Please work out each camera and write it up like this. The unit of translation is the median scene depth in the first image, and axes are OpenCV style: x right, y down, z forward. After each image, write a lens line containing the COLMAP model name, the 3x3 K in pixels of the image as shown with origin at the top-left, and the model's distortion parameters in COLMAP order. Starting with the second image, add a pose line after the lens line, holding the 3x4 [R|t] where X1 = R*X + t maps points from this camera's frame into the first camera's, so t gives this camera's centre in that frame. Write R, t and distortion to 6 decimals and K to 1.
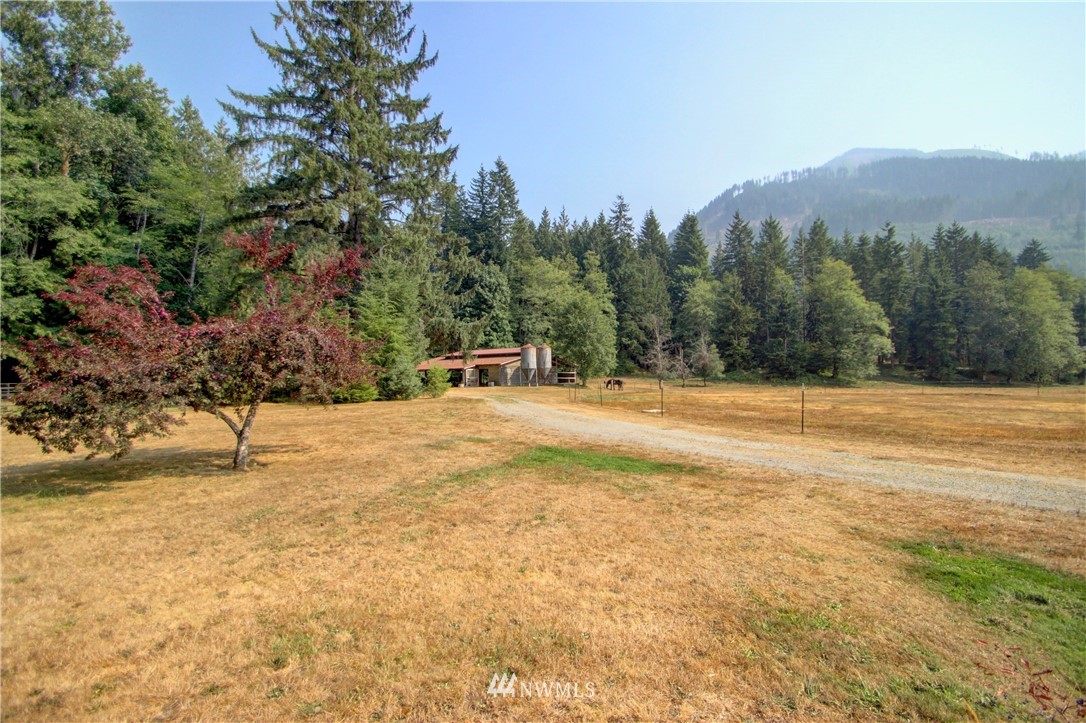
lens RADIAL K [[504.8, 0, 555.8], [0, 504.8, 369.0], [0, 0, 1]] dist [0.014143, -0.018241]
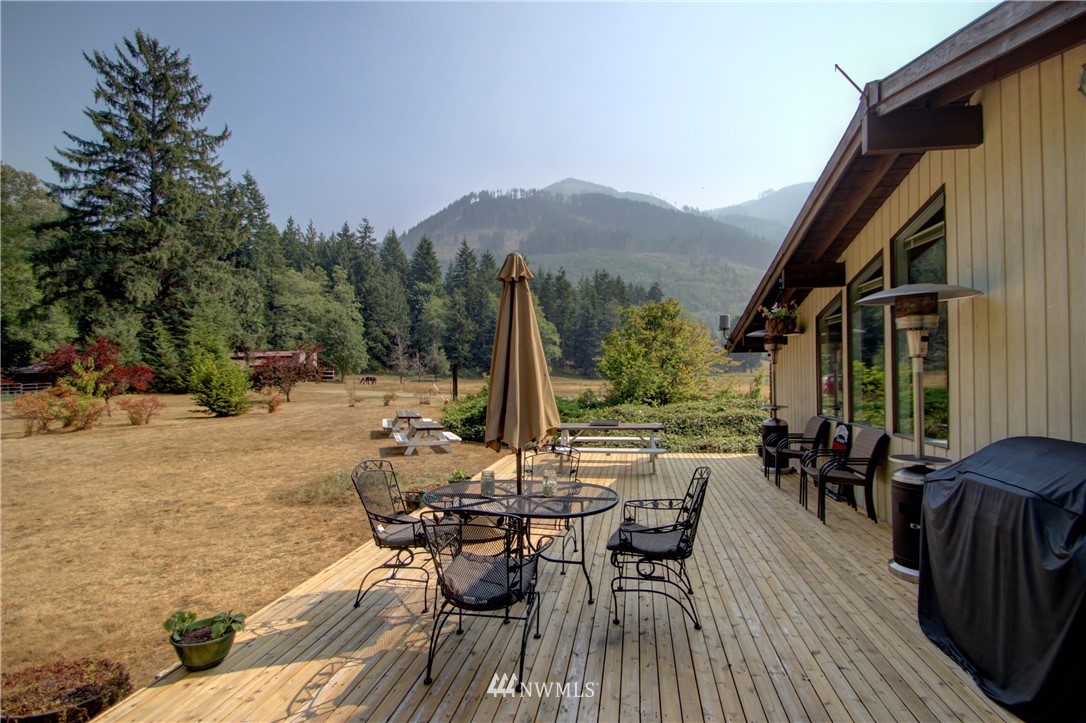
lens RADIAL K [[504.8, 0, 555.8], [0, 504.8, 369.0], [0, 0, 1]] dist [0.014143, -0.018241]
pose [[0.876015, -0.000394, 0.482284, -0.055886], [-0.002589, 0.999981, 0.005519, -0.004815], [-0.482278, -0.006084, 0.875997, -0.256931]]
